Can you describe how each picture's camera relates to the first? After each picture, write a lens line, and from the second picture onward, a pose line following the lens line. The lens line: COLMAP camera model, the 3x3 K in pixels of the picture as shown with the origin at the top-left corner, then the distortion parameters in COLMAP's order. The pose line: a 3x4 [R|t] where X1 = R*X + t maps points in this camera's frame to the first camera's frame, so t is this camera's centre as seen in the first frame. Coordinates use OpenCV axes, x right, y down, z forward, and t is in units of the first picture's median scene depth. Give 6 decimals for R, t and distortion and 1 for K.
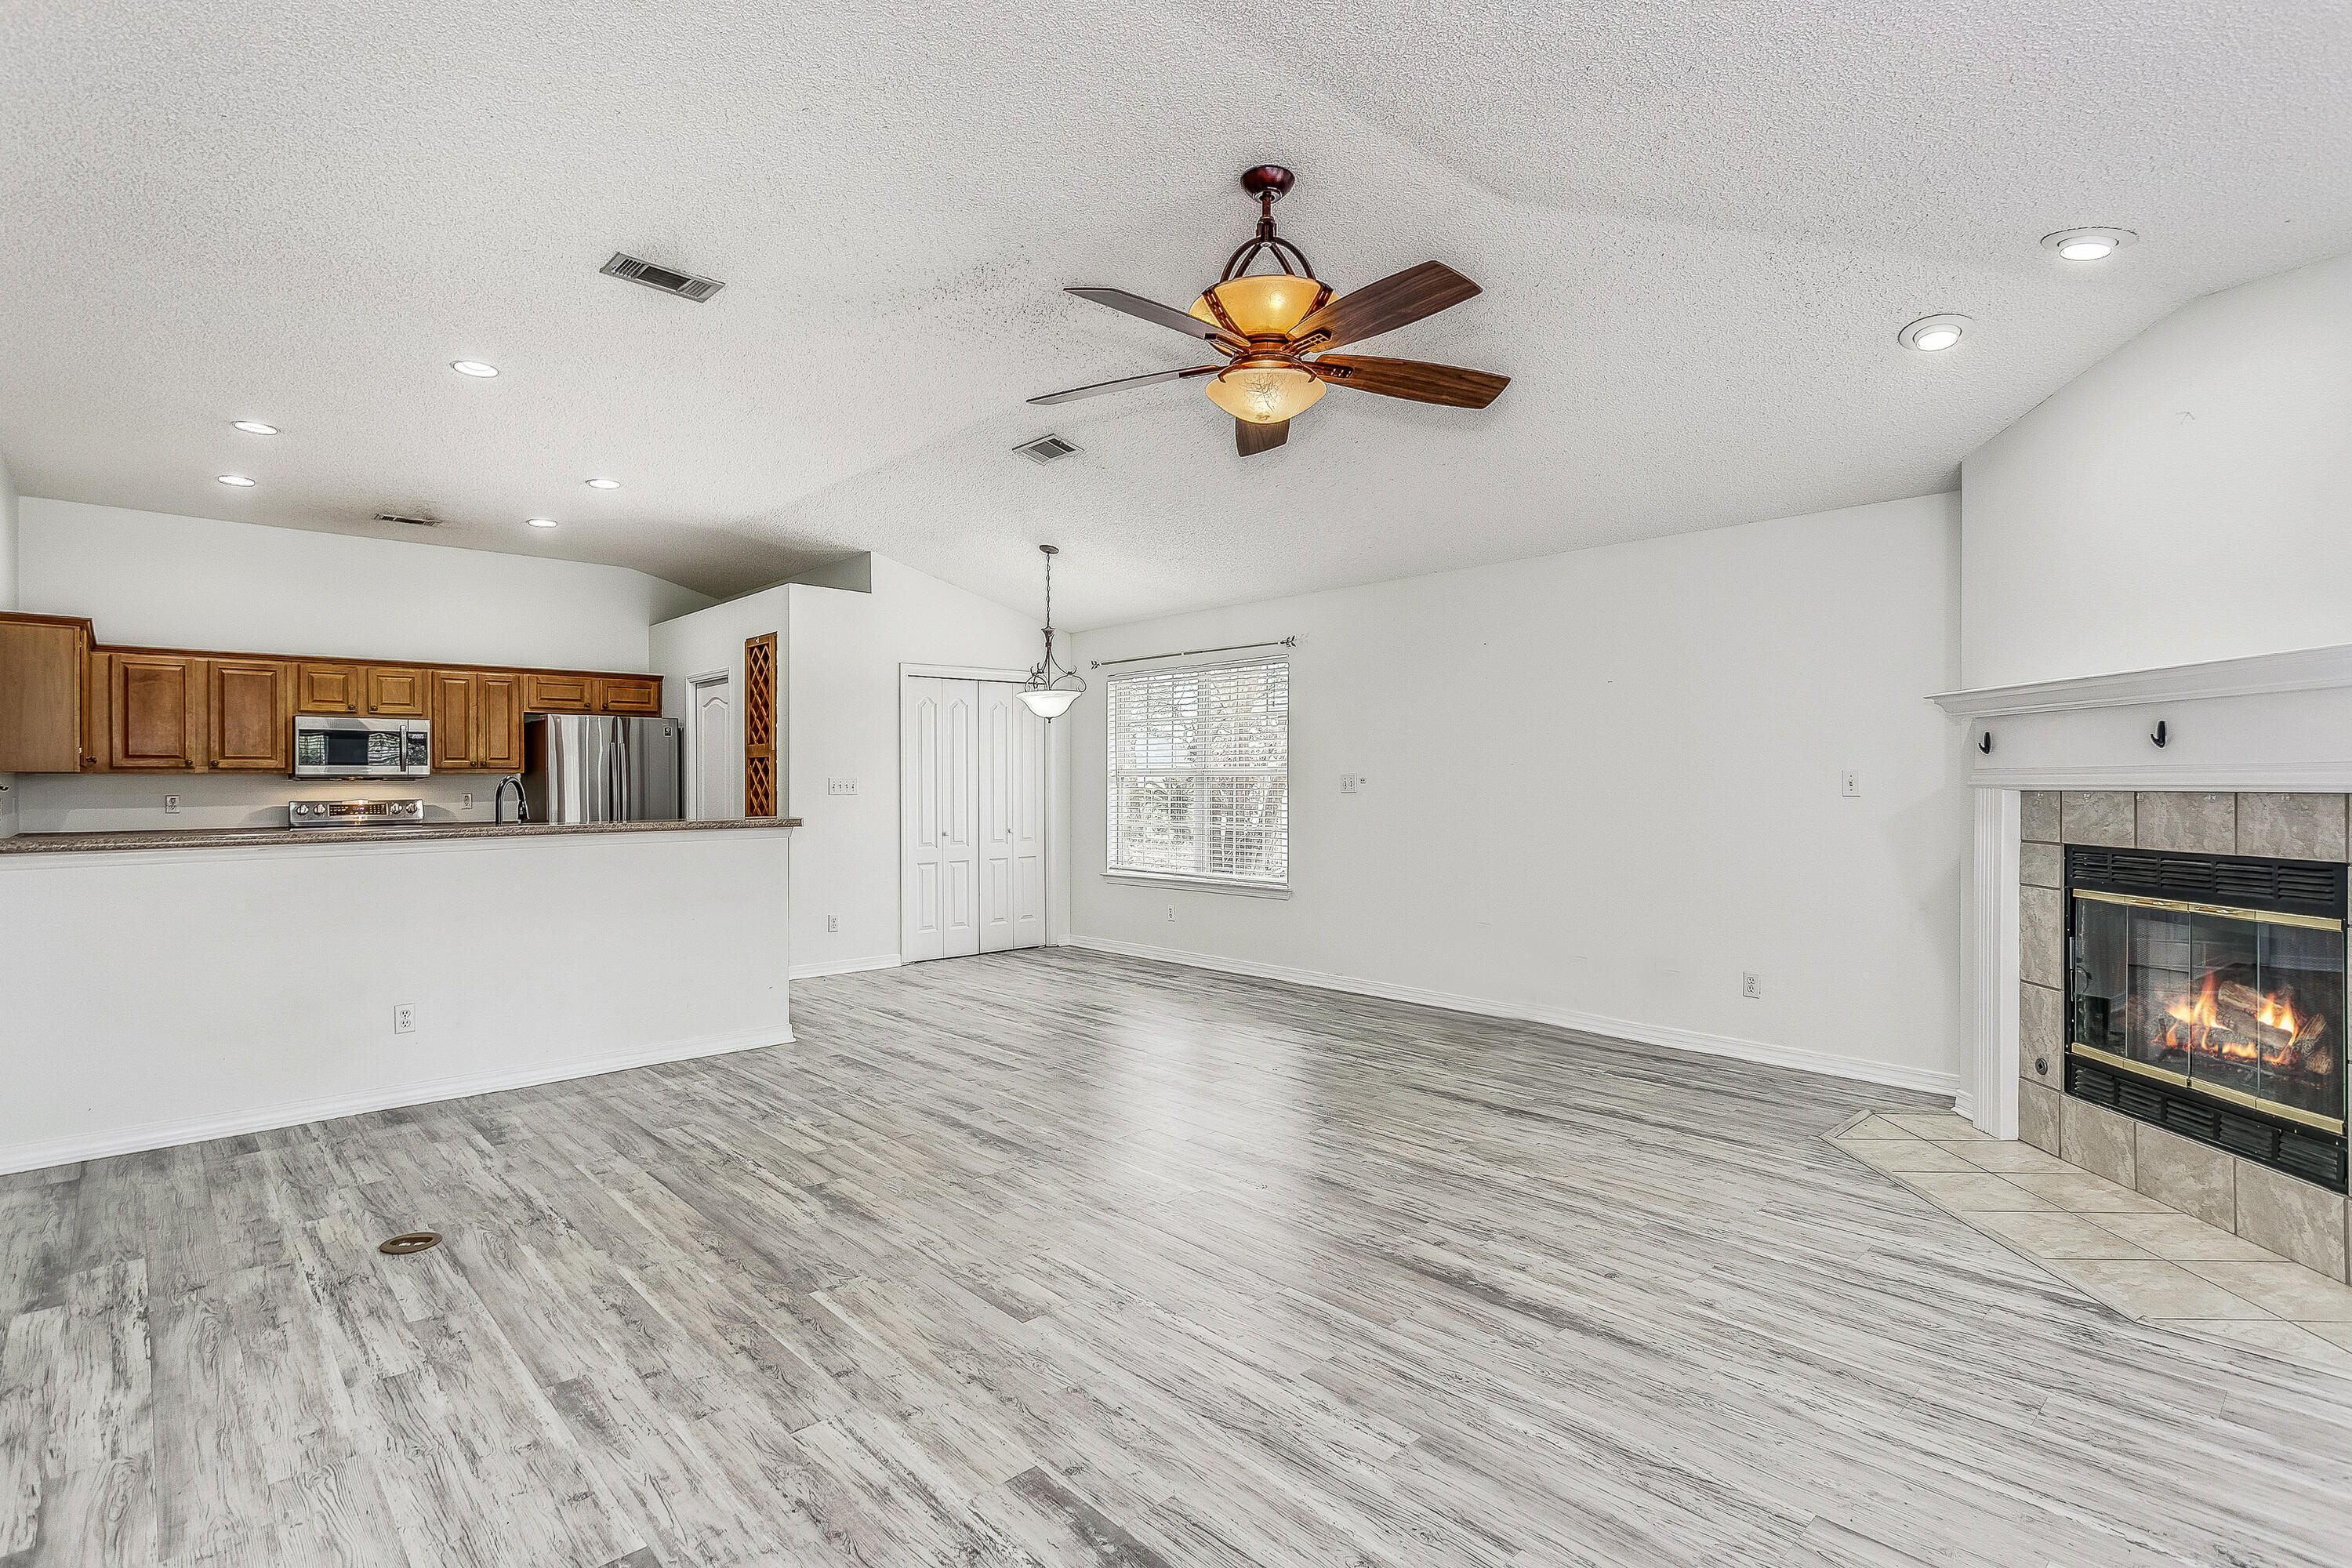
lens RADIAL K [[1133.2, 0, 1169.7], [0, 1133.2, 778.8], [0, 0, 1]] dist [0.001486, 0.000773]
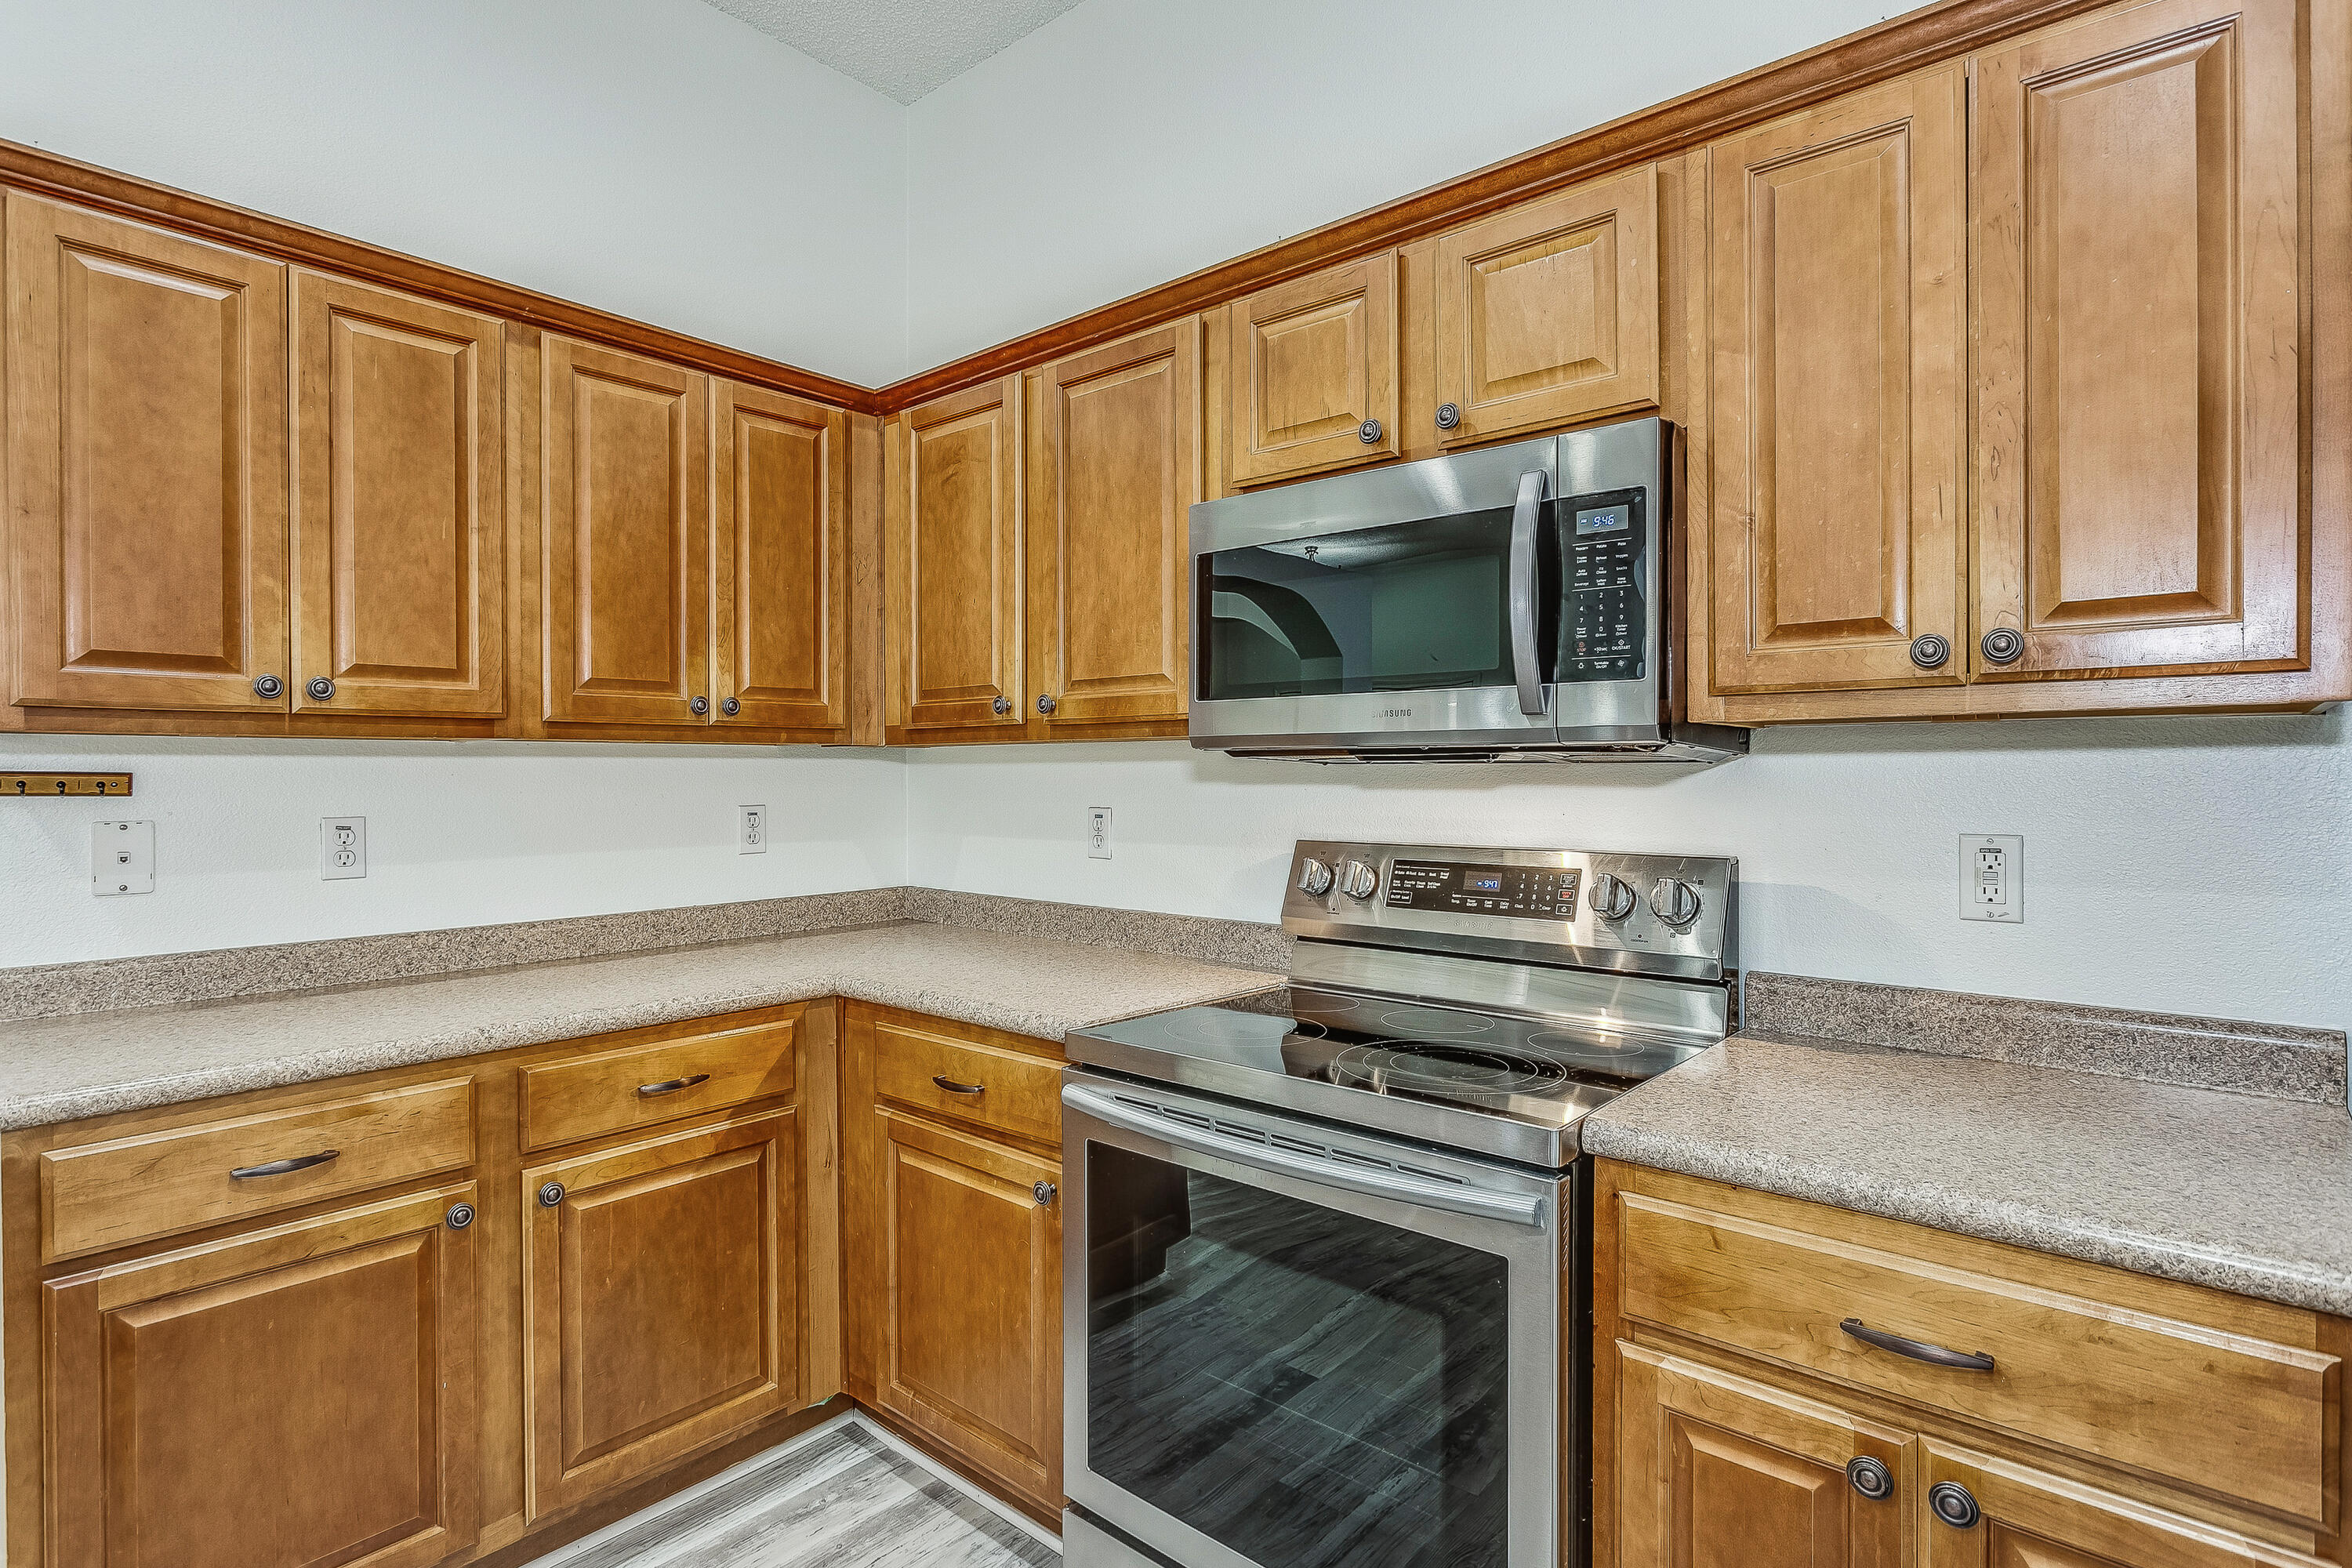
lens RADIAL K [[1190.6, 0, 1162.6], [0, 1190.6, 763.9], [0, 0, 1]] dist [-0.023022, 0.012598]
pose [[0.098871, 0.000678, -0.995100, -0.552134], [0.002855, 0.999995, 0.000965, 0.001522], [0.995096, -0.002937, 0.098869, 1.043853]]
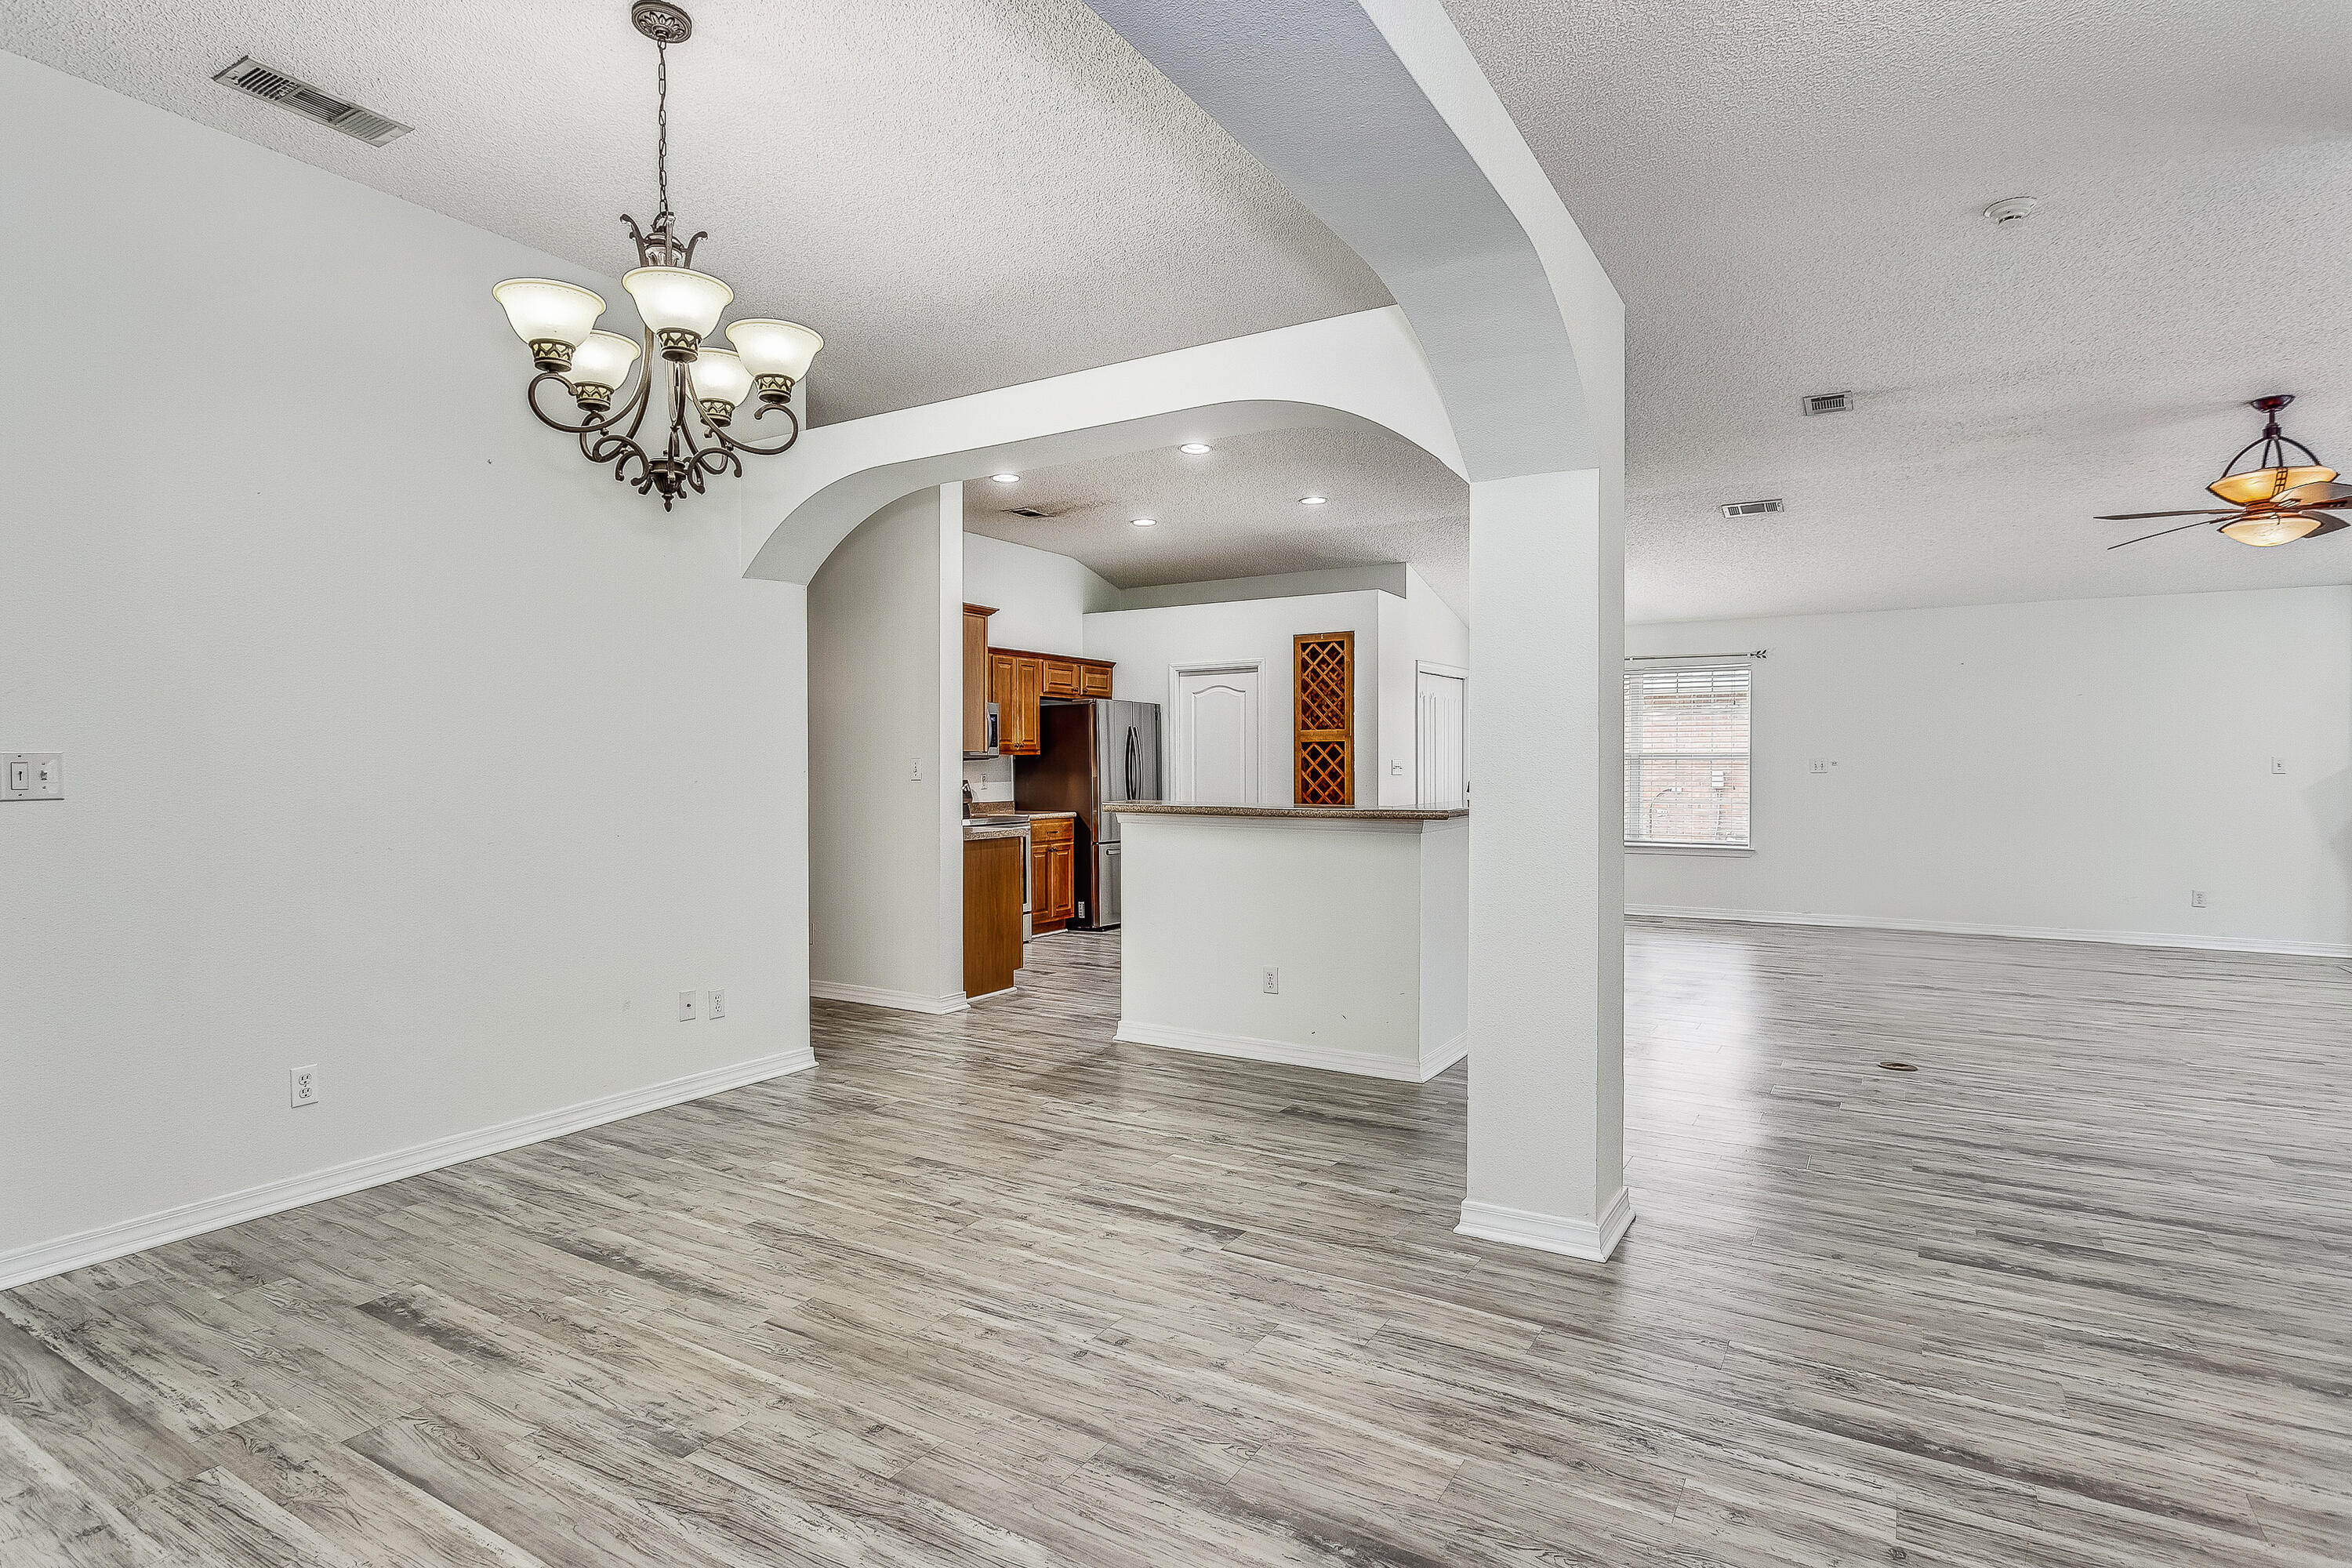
lens RADIAL K [[1213.9, 0, 1168.8], [0, 1213.9, 778.2], [0, 0, 1]] dist [-0.004761, 0.001449]
pose [[0.962107, -0.000422, 0.272671, -0.939576], [-0.002767, 0.999932, 0.011312, 0.004481], [-0.272657, -0.011638, 0.962041, -0.135209]]
